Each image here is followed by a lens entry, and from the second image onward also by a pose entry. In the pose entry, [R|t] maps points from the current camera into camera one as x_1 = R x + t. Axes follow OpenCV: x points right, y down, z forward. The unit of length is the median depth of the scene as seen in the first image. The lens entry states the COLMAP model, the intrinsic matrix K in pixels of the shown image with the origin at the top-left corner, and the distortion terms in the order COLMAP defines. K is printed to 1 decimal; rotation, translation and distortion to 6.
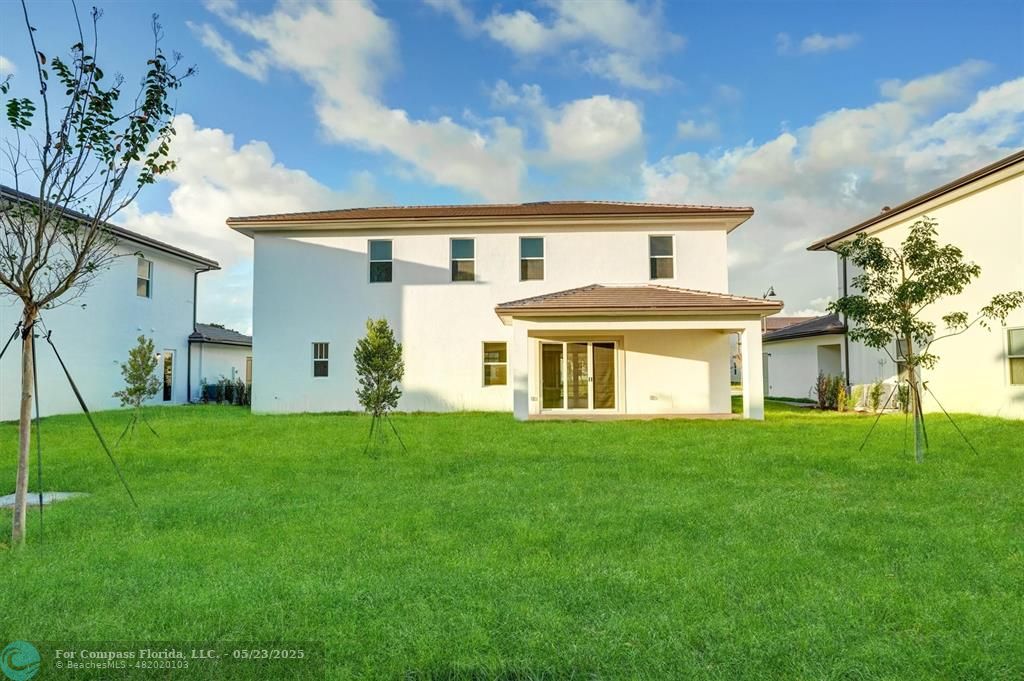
lens RADIAL K [[564.1, 0, 509.7], [0, 564.1, 341.4], [0, 0, 1]] dist [-0.001856, -0.000175]
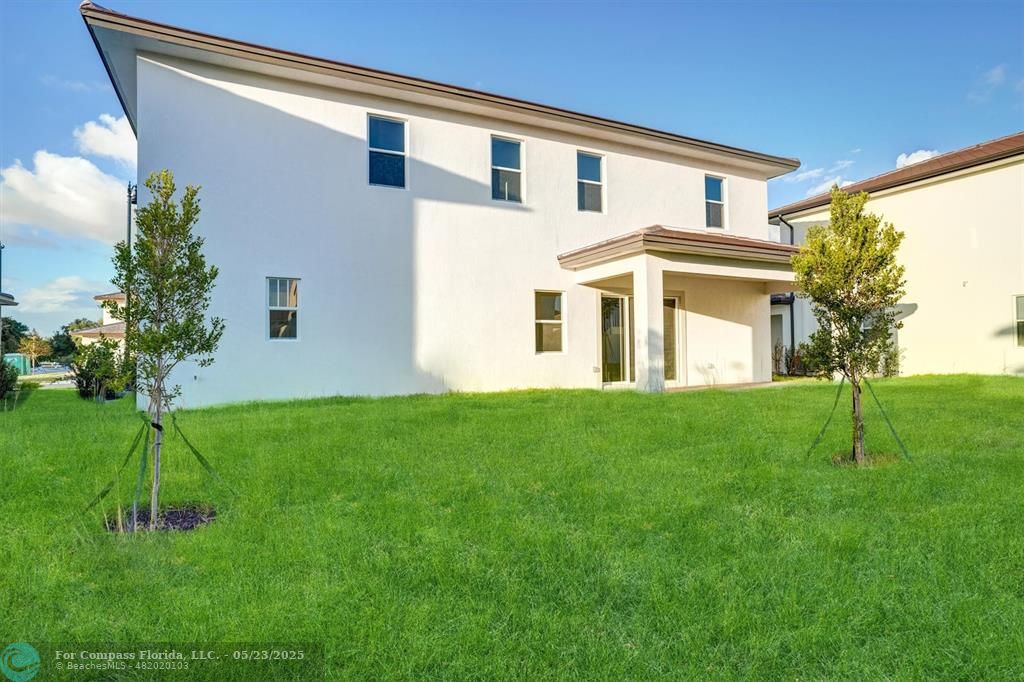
lens RADIAL K [[564.1, 0, 509.7], [0, 564.1, 341.9], [0, 0, 1]] dist [-0.001856, -0.000175]
pose [[0.872599, 0.003379, 0.488426, -0.416471], [-0.007632, 0.999948, 0.006718, 0.060612], [-0.488378, -0.009590, 0.872579, 0.398031]]
